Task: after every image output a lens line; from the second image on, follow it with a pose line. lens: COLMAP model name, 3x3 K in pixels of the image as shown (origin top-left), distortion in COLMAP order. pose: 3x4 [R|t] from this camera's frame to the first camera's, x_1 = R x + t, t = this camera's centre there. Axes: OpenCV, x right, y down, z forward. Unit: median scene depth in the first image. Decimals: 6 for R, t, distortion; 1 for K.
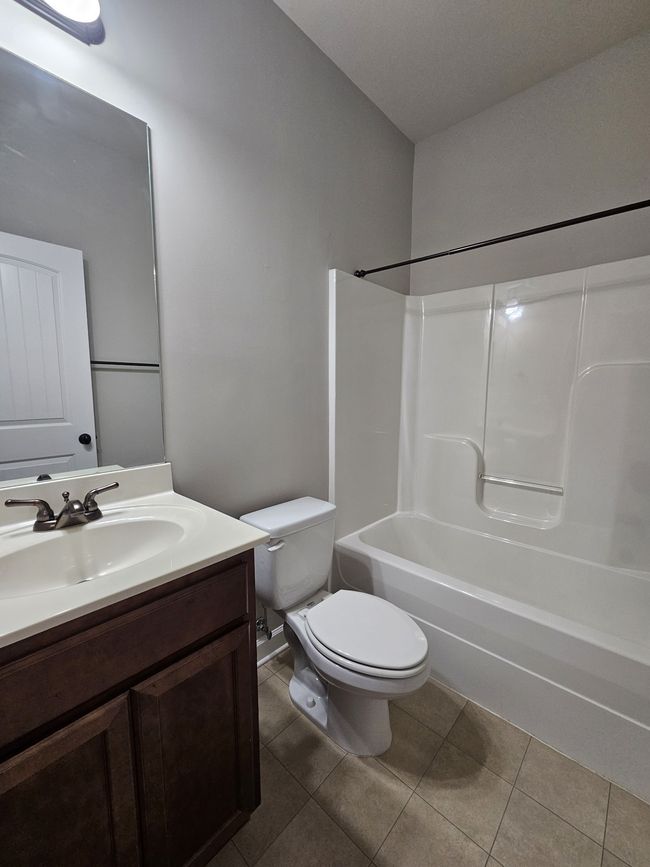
lens RADIAL K [[354.6, 0, 327.1], [0, 354.6, 435.1], [0, 0, 1]] dist [-0.001832, -0.000400]
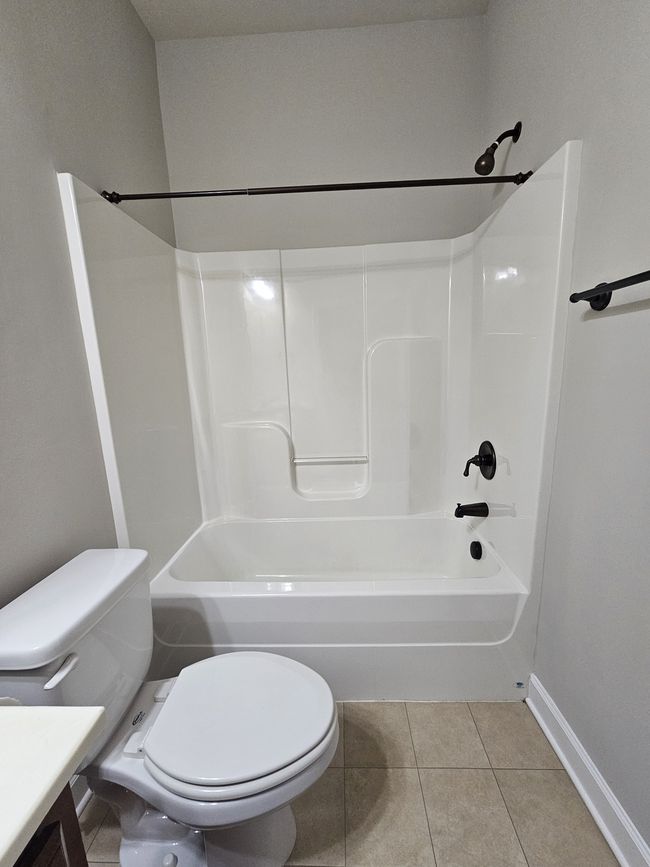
lens RADIAL K [[353.5, 0, 326.2], [0, 353.5, 435.4], [0, 0, 1]] dist [-0.003016, 0.000087]
pose [[0.763002, -0.154275, 0.627716, -0.121698], [0.126661, 0.987959, 0.088853, -0.033139], [-0.633865, 0.011712, 0.773355, 0.351939]]
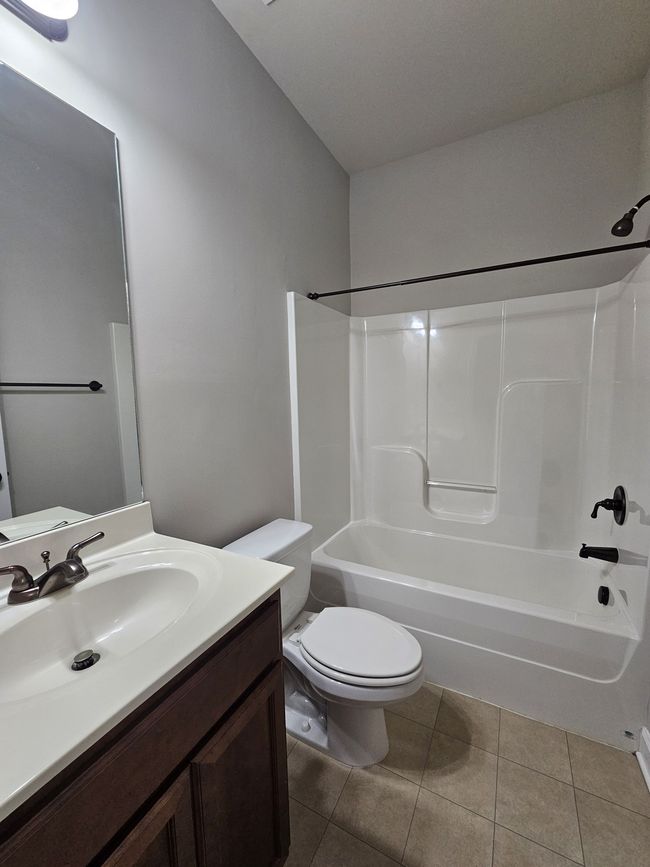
lens RADIAL K [[353.5, 0, 326.2], [0, 353.5, 435.4], [0, 0, 1]] dist [-0.003016, 0.000087]
pose [[0.968382, -0.051979, 0.243998, -0.209764], [0.056469, 0.998339, -0.011438, -0.053767], [-0.242998, 0.024854, 0.969708, 0.003532]]
